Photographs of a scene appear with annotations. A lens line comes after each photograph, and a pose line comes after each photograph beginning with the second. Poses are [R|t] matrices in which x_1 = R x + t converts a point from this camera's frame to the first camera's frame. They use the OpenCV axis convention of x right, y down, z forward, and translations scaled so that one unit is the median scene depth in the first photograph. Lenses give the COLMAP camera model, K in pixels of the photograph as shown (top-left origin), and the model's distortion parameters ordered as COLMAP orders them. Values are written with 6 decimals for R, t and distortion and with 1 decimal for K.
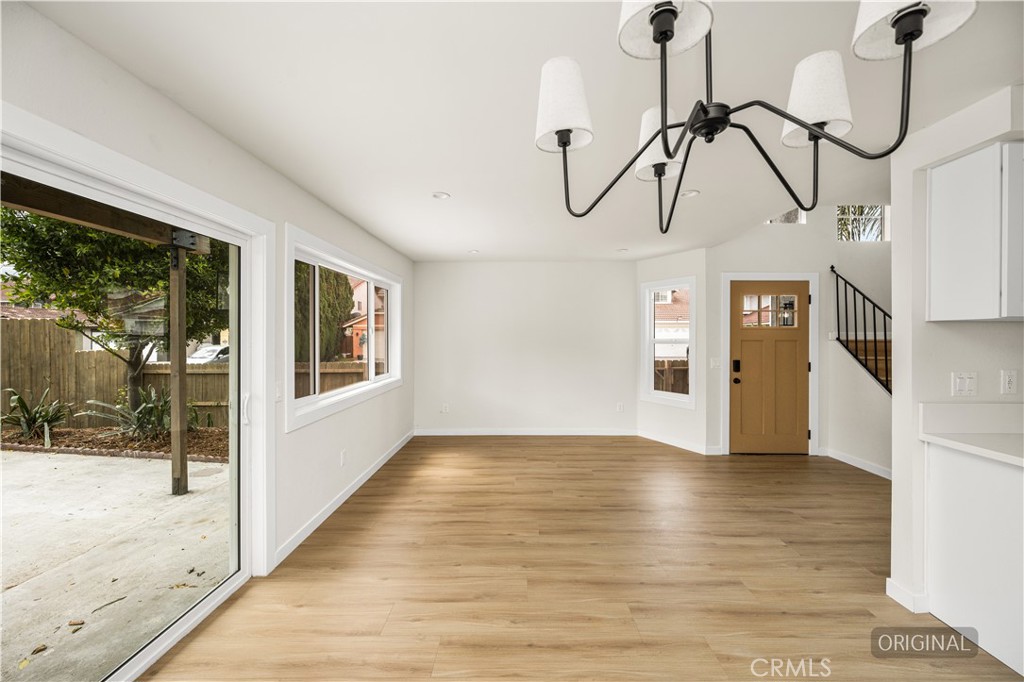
lens RADIAL K [[415.1, 0, 513.2], [0, 415.1, 335.5], [0, 0, 1]] dist [0.002234, 0.000463]
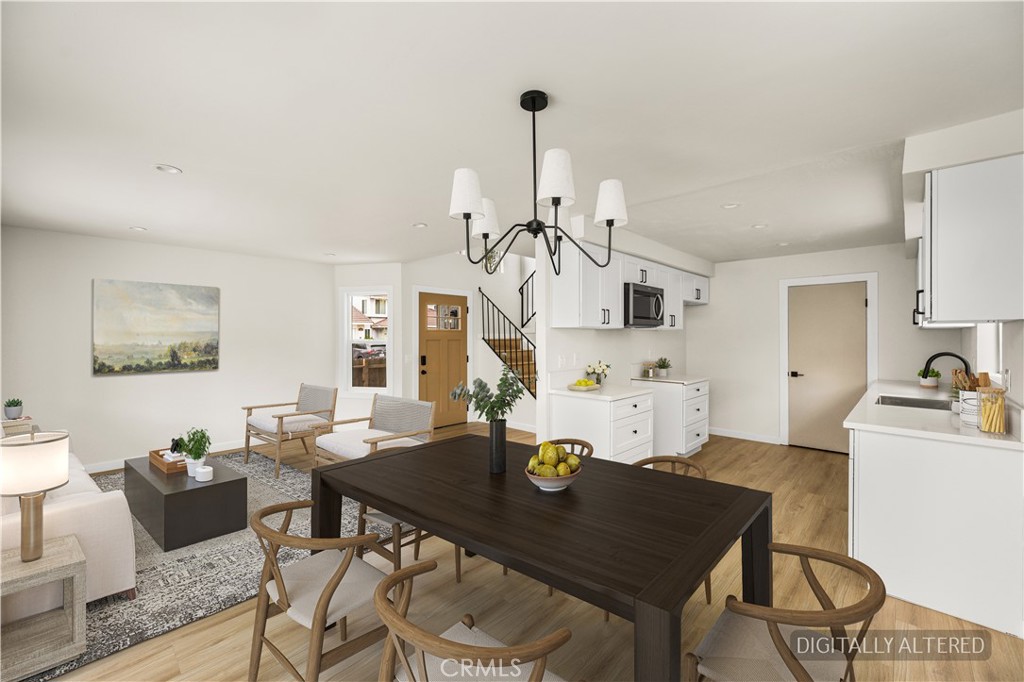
lens RADIAL K [[415.1, 0, 513.2], [0, 415.1, 335.5], [0, 0, 1]] dist [0.002234, 0.000463]
pose [[0.679859, 0.000704, 0.733342, -0.284583], [0.001026, 0.999998, -0.001911, 0.001113], [-0.733342, 0.002052, 0.679857, -0.072596]]
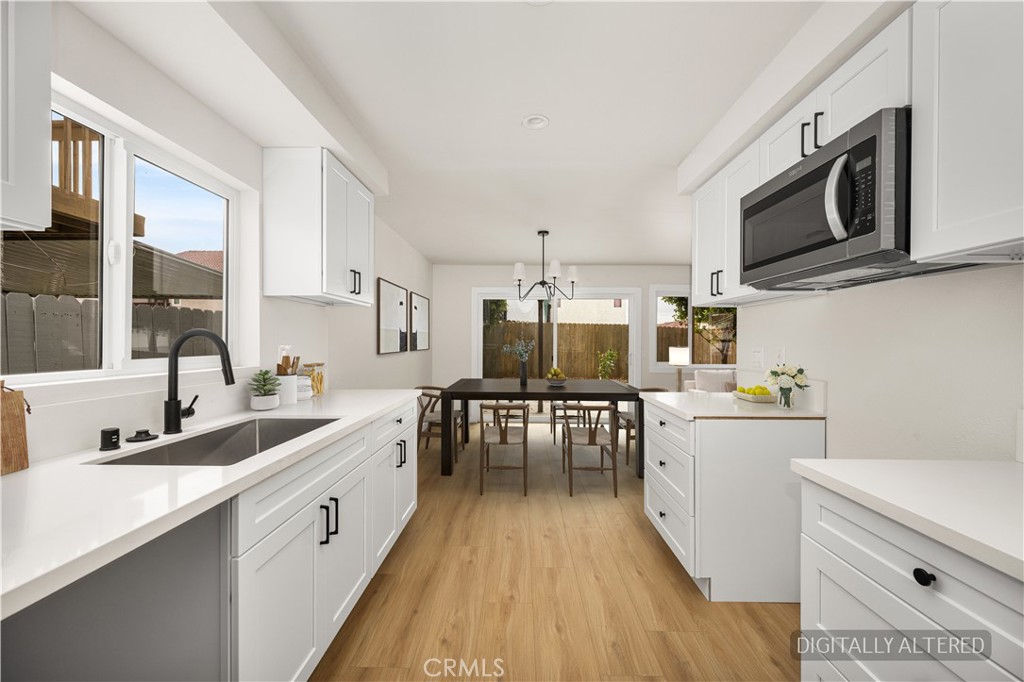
lens RADIAL K [[415.1, 0, 513.2], [0, 415.1, 335.5], [0, 0, 1]] dist [0.002234, 0.000463]
pose [[-0.010765, -0.006194, -0.999923, 1.463945], [-0.003667, 0.999974, -0.006155, 0.044989], [0.999935, 0.003600, -0.010788, 0.192655]]
